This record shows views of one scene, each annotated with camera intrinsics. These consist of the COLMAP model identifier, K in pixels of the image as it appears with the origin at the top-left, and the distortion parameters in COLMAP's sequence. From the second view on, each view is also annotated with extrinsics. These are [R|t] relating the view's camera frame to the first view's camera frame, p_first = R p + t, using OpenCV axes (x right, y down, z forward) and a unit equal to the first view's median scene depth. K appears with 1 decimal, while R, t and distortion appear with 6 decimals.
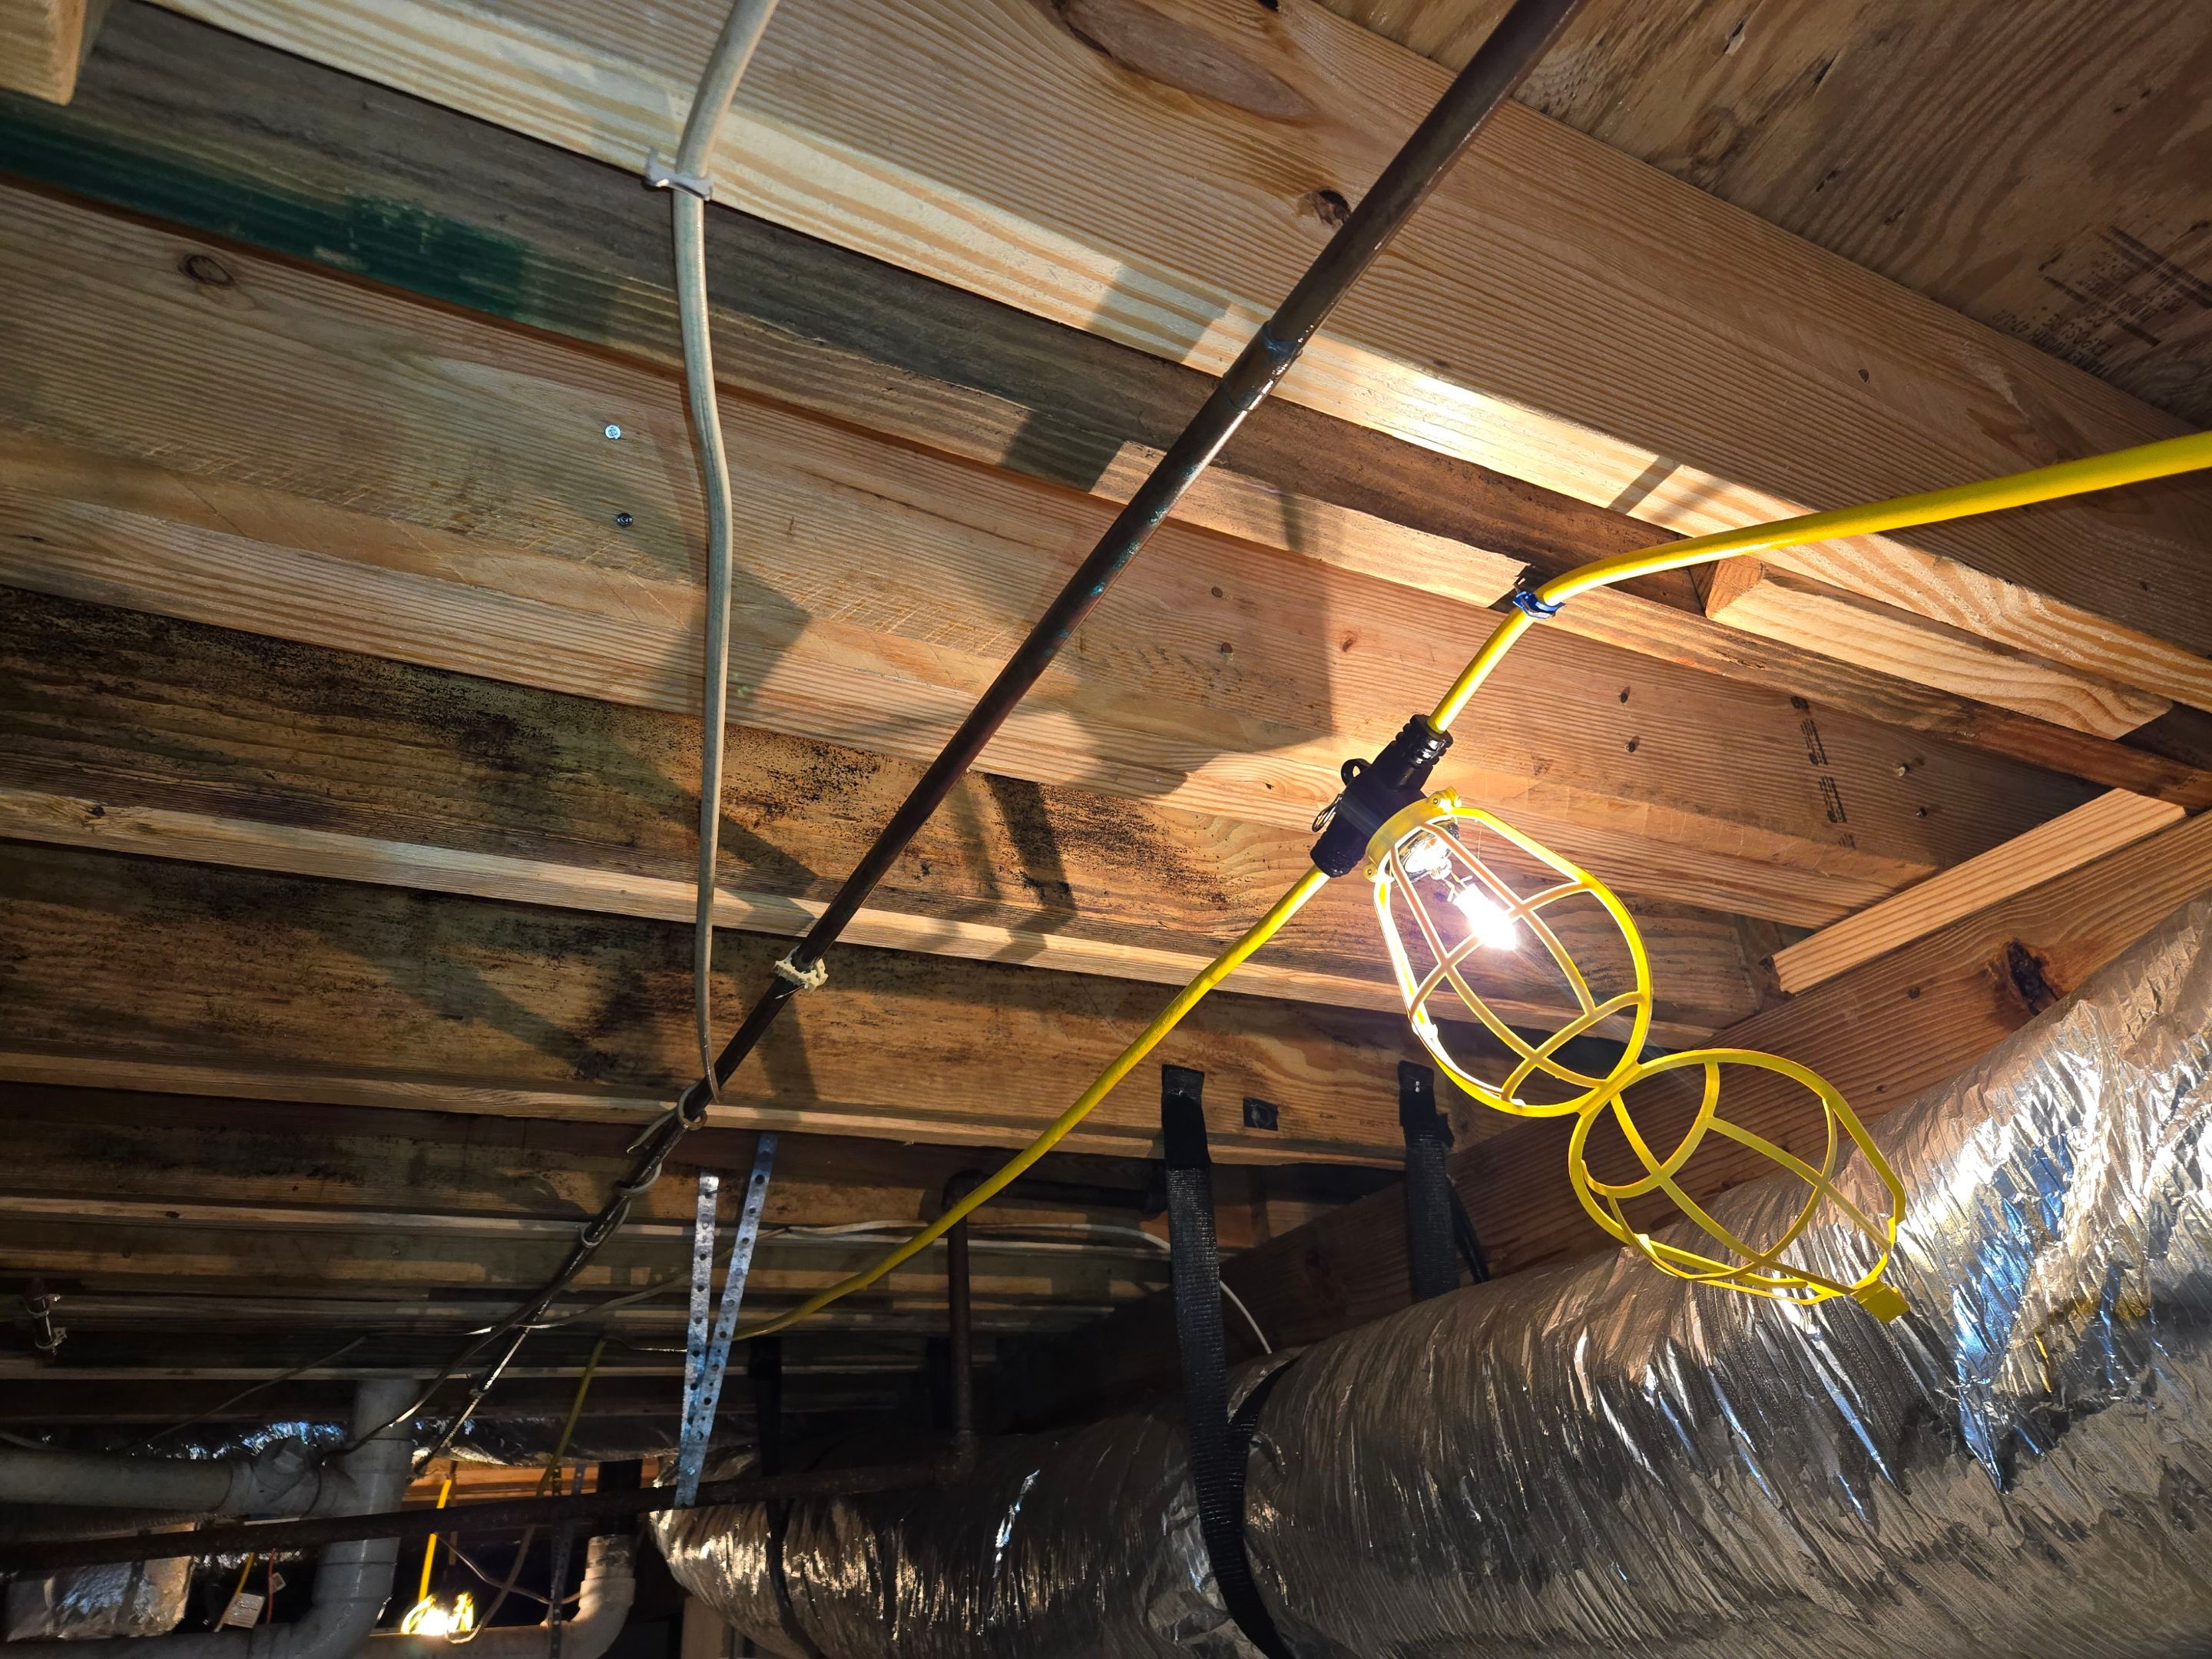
lens RADIAL K [[1490.7, 0, 1120.5], [0, 1490.7, 817.7], [0, 0, 1]] dist [0.073333, -0.059707]
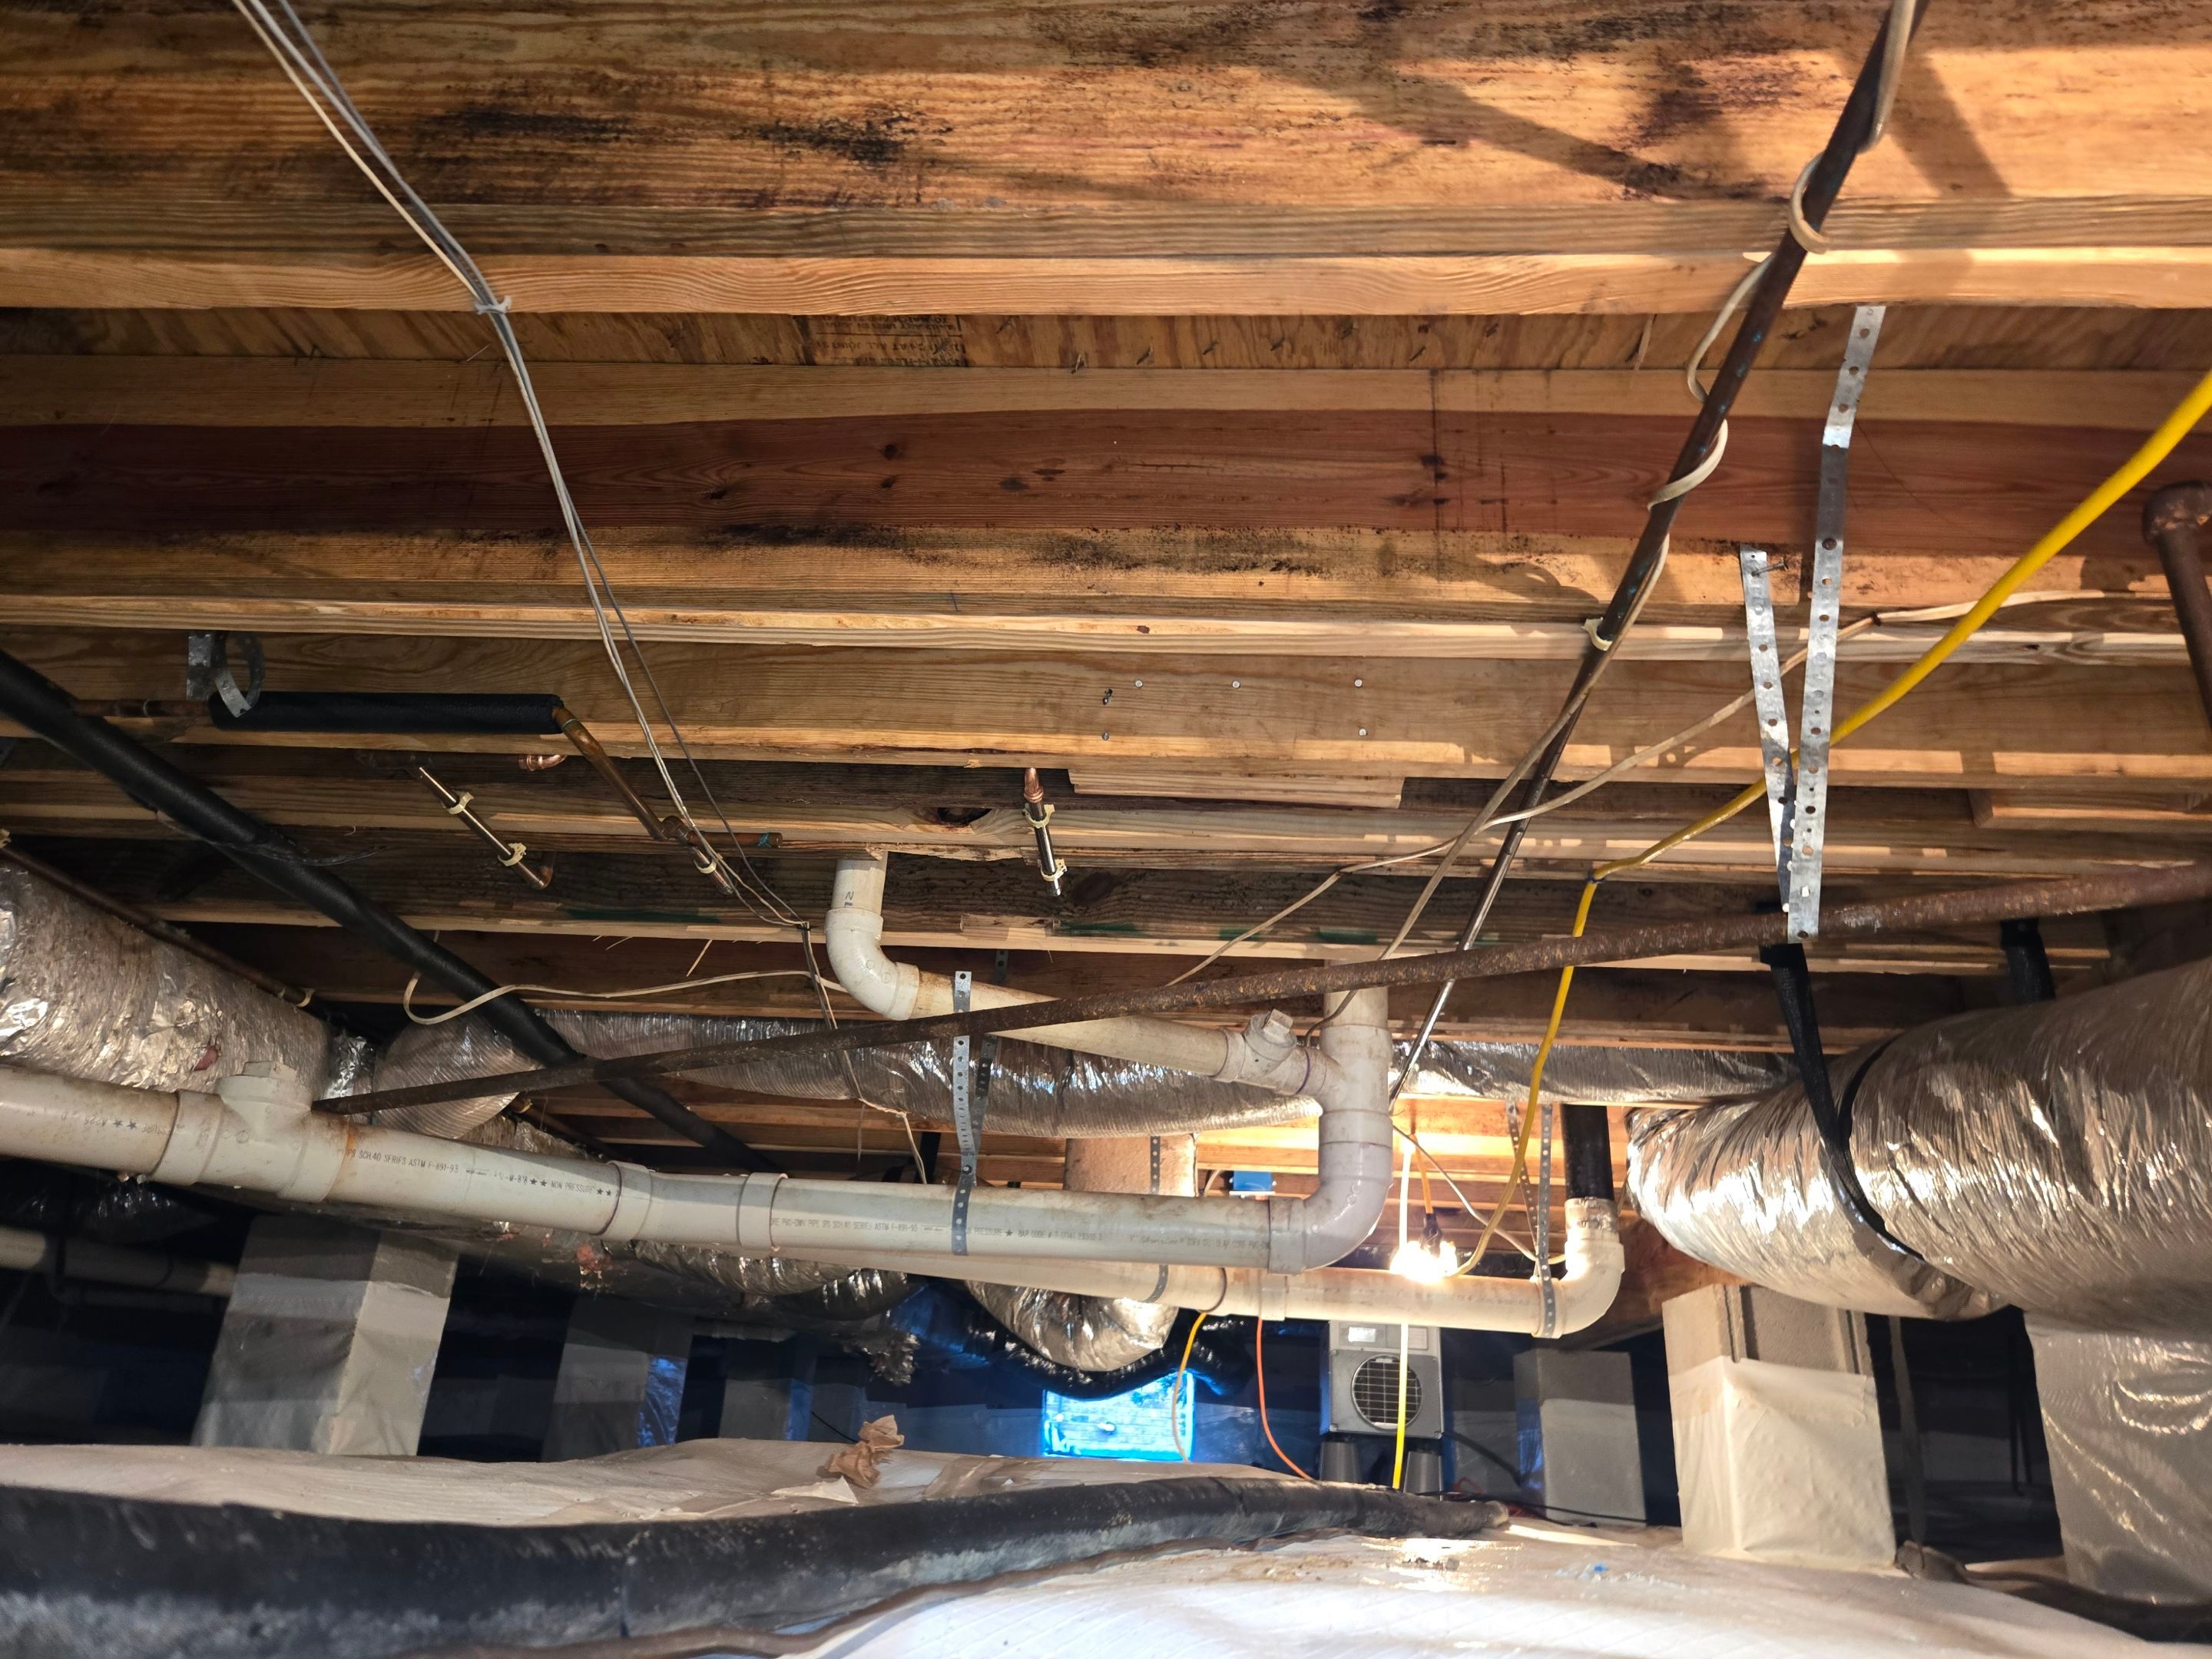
lens RADIAL K [[1490.7, 0, 1120.5], [0, 1490.7, 817.7], [0, 0, 1]] dist [0.073333, -0.059707]
pose [[0.854978, -0.092596, -0.510332, -0.213941], [0.146155, 0.987074, 0.065761, 0.336170], [0.497646, -0.130811, 0.857460, 0.247278]]
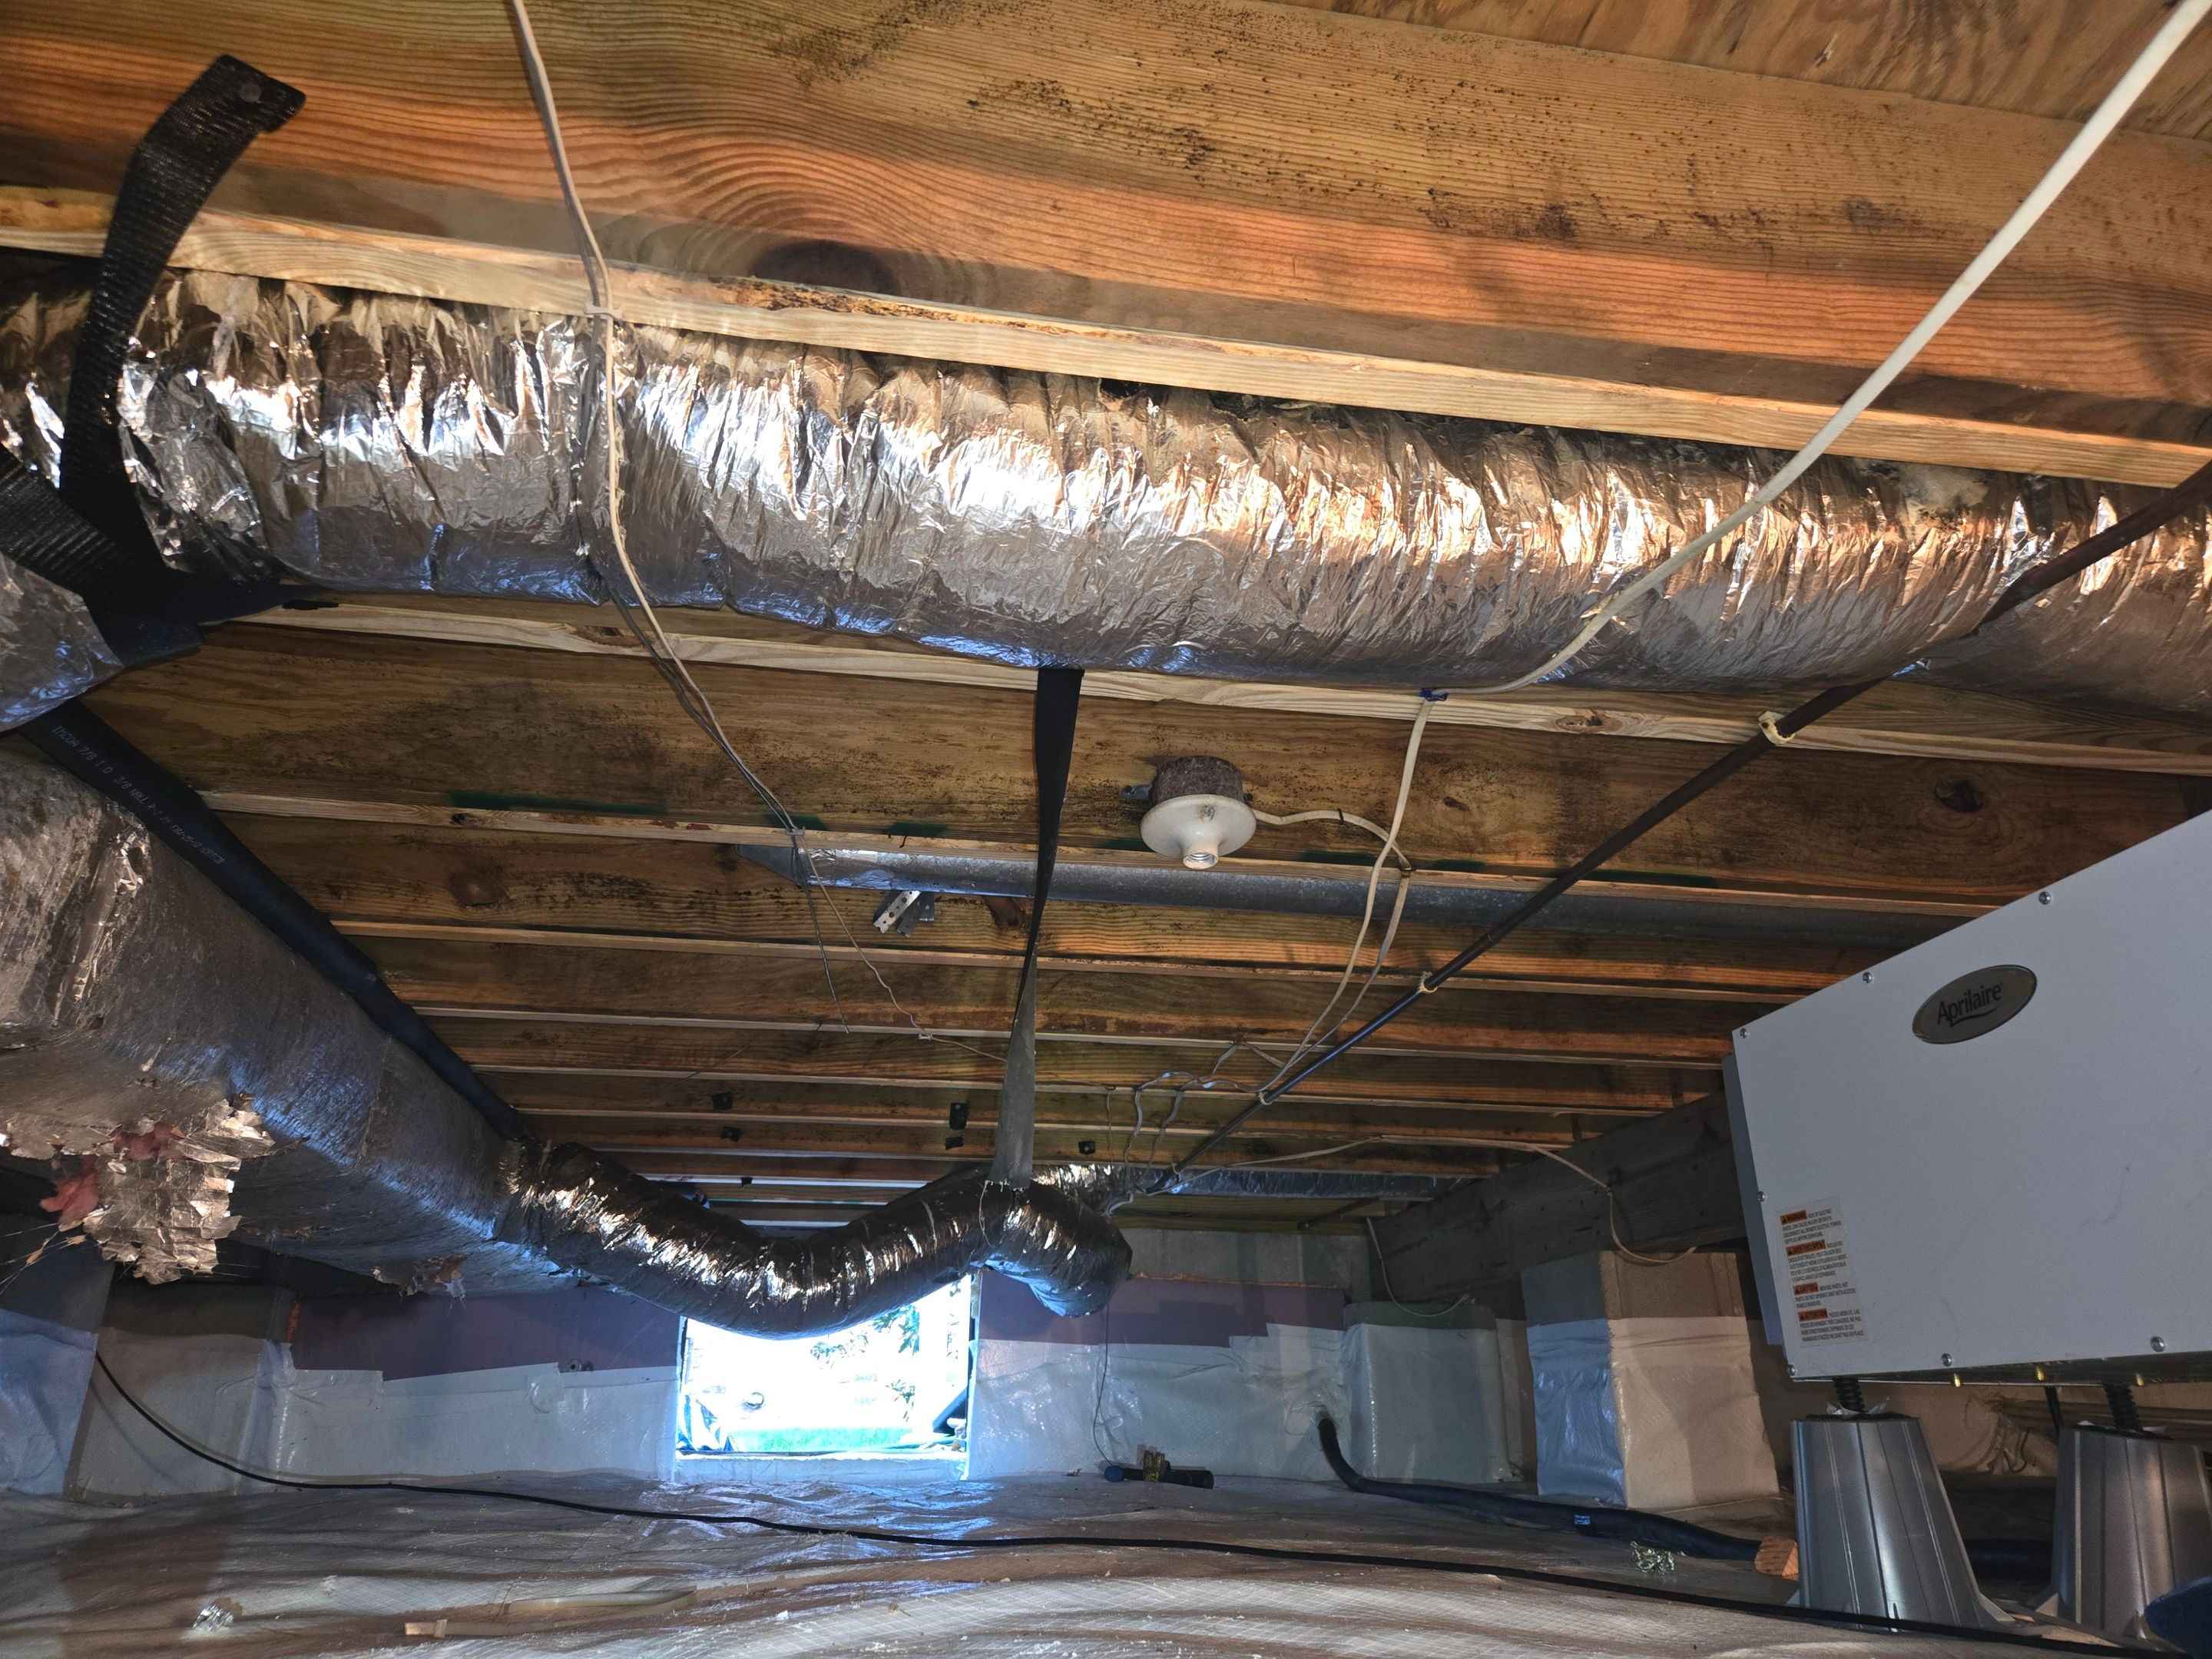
lens RADIAL K [[1490.7, 0, 1120.5], [0, 1490.7, 817.7], [0, 0, 1]] dist [0.073333, -0.059707]
pose [[0.953163, -0.047935, -0.298634, -2.148691], [0.085449, 0.989816, 0.113851, 1.801630], [0.290135, -0.134037, 0.947552, 2.717675]]
